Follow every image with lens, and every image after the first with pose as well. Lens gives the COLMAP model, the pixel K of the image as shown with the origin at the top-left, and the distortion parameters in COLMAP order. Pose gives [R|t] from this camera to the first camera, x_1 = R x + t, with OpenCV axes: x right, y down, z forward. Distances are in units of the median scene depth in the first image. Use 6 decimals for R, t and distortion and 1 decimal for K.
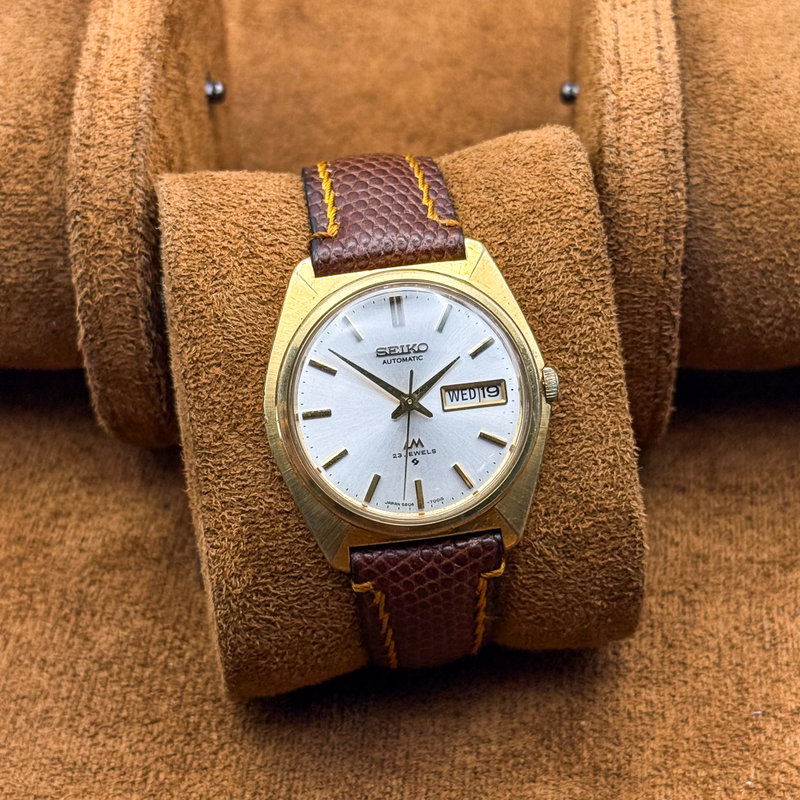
lens RADIAL K [[2075.0, 0, 400.1], [0, 2075.0, 399.3], [0, 0, 1]] dist [0.007344, 0.000000]
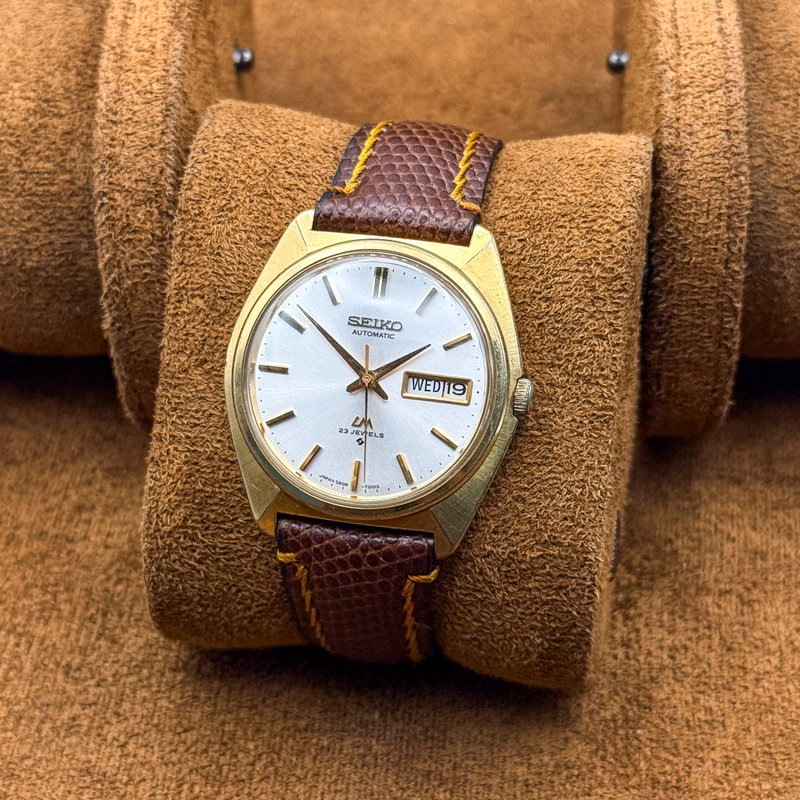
lens RADIAL K [[2075.0, 0, 402.0], [0, 2075.0, 396.0], [0, 0, 1]] dist [0.007344, 0.000000]
pose [[0.945966, 0.235456, -0.222954, 0.225621], [-0.234912, 0.971573, 0.029349, -0.021861], [0.223527, 0.024611, 0.974387, 0.078622]]
